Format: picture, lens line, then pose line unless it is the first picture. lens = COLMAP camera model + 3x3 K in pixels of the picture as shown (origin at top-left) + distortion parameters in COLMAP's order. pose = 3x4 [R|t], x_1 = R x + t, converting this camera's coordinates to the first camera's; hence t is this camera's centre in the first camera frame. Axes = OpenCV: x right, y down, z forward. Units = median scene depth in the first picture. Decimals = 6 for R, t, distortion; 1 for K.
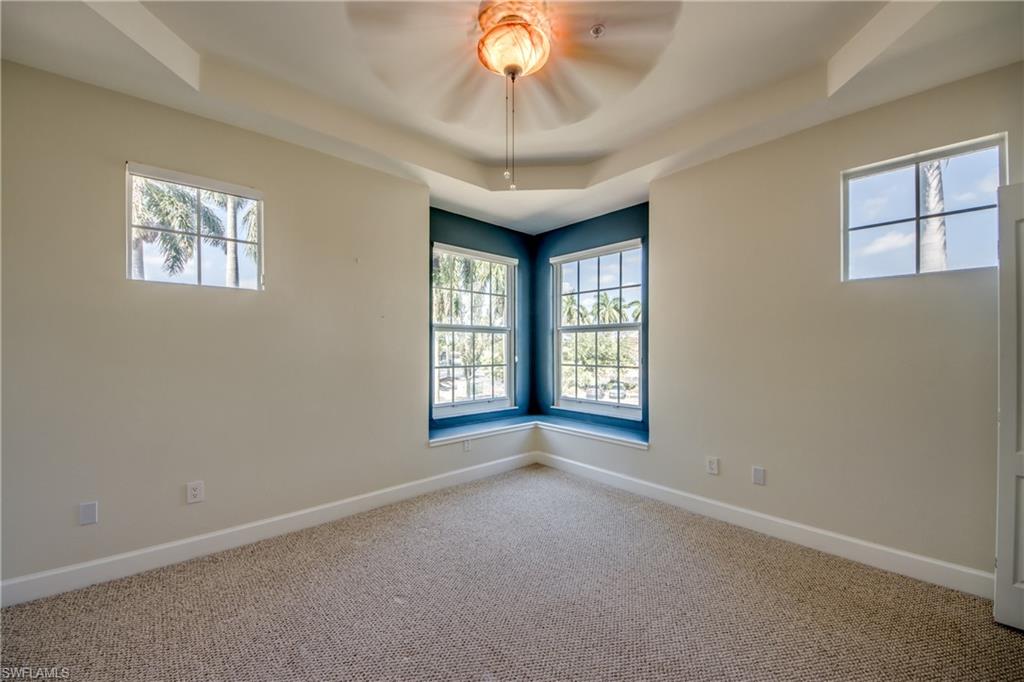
lens RADIAL K [[386.8, 0, 501.4], [0, 386.8, 346.9], [0, 0, 1]] dist [0.014138, -0.014181]
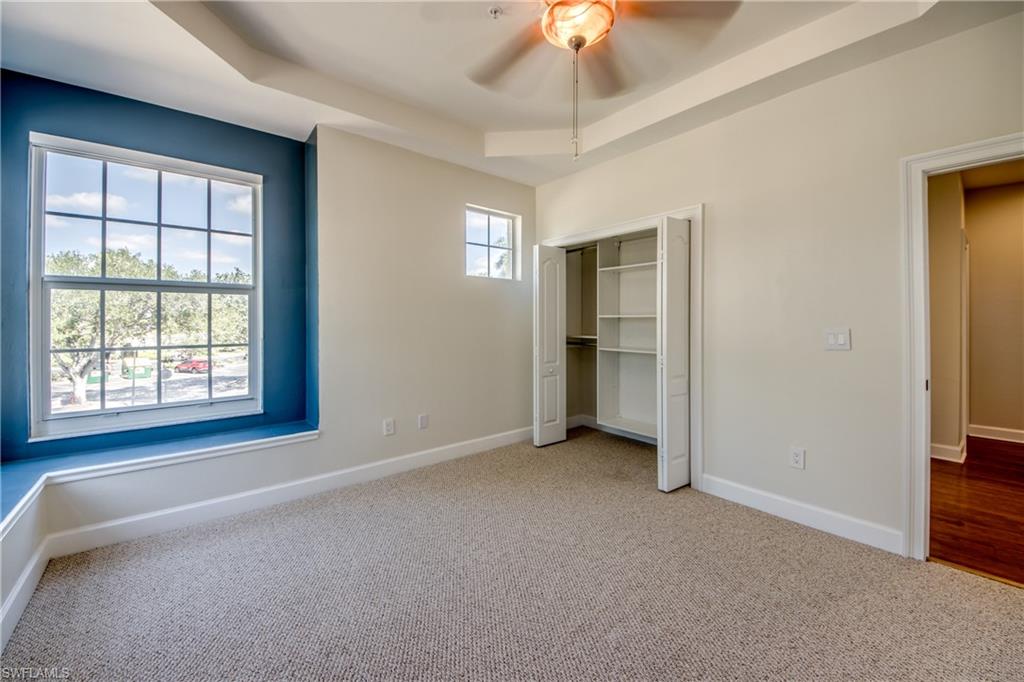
lens RADIAL K [[398.1, 0, 516.4], [0, 398.1, 324.3], [0, 0, 1]] dist [0.035774, -0.021747]
pose [[0.026549, -0.020444, 0.999438, -0.515917], [-0.011565, 0.999718, 0.020757, -0.011083], [-0.999581, -0.012110, 0.026305, 0.562289]]
